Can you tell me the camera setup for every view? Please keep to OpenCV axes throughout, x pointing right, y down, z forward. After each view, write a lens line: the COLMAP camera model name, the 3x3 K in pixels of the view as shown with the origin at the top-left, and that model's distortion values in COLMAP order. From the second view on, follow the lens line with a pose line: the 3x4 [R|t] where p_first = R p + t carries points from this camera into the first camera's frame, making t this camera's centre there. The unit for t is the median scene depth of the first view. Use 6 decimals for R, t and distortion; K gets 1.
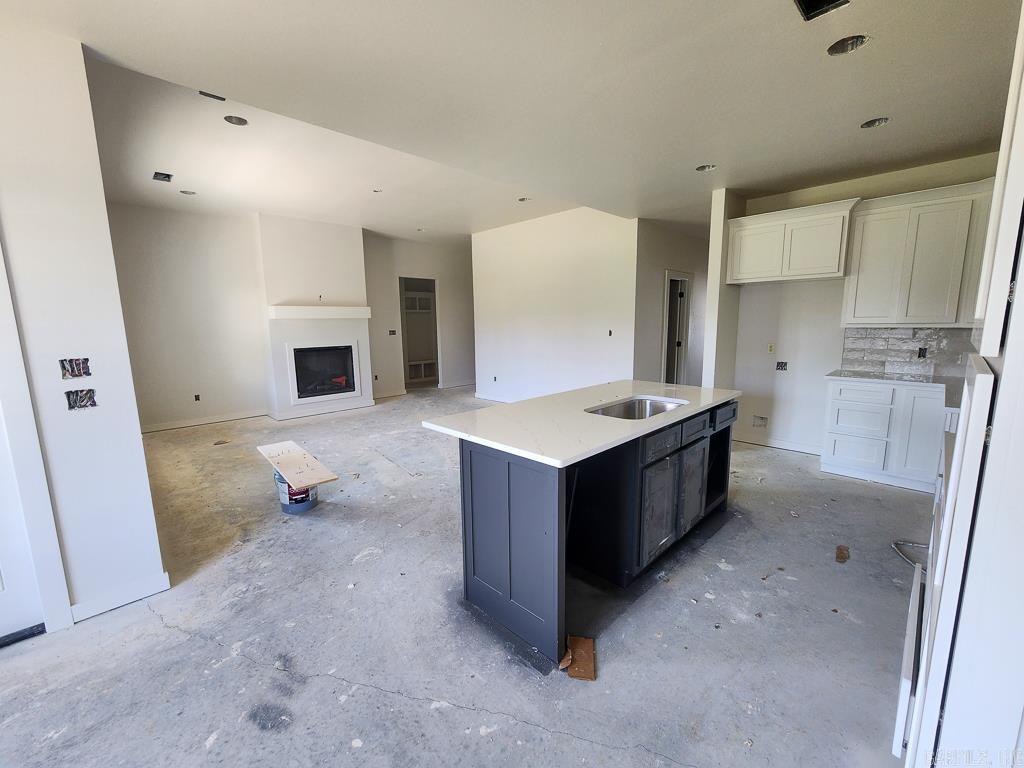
lens RADIAL K [[424.6, 0, 512.1], [0, 424.6, 386.8], [0, 0, 1]] dist [-0.000742, 0.000162]
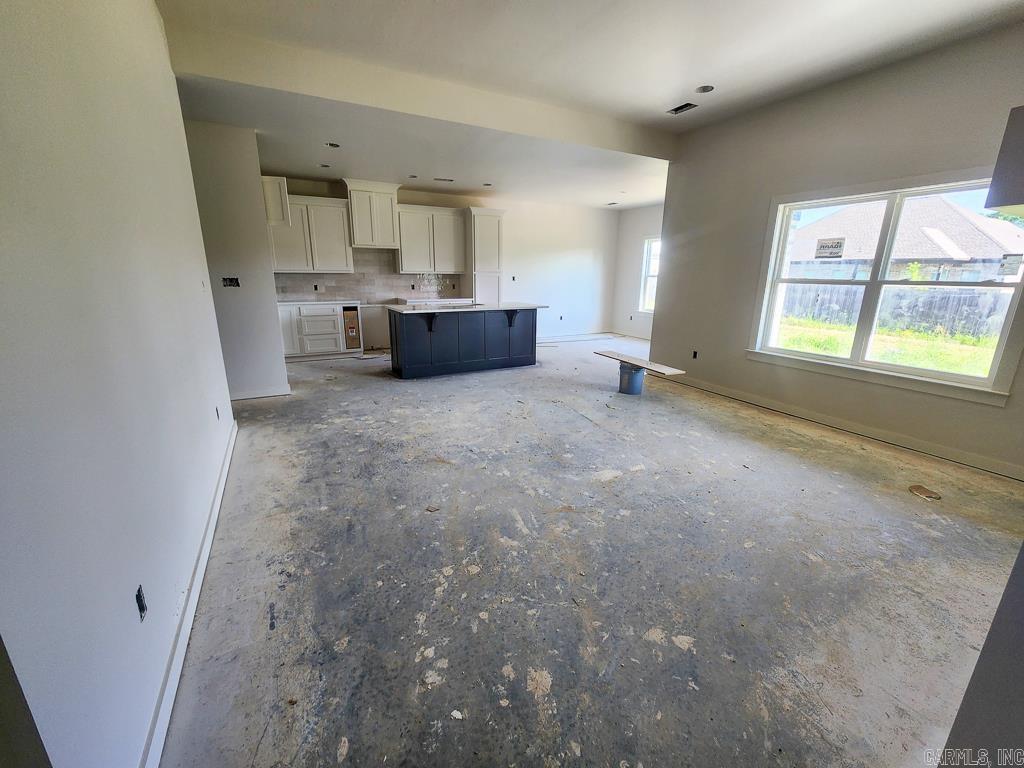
lens RADIAL K [[424.6, 0, 509.2], [0, 424.6, 383.6], [0, 0, 1]] dist [-0.000742, 0.000162]
pose [[-0.959372, -0.068647, 0.273665, -0.446033], [0.046347, 0.918430, 0.392859, -0.319612], [-0.278310, 0.389582, -0.877935, 2.179769]]
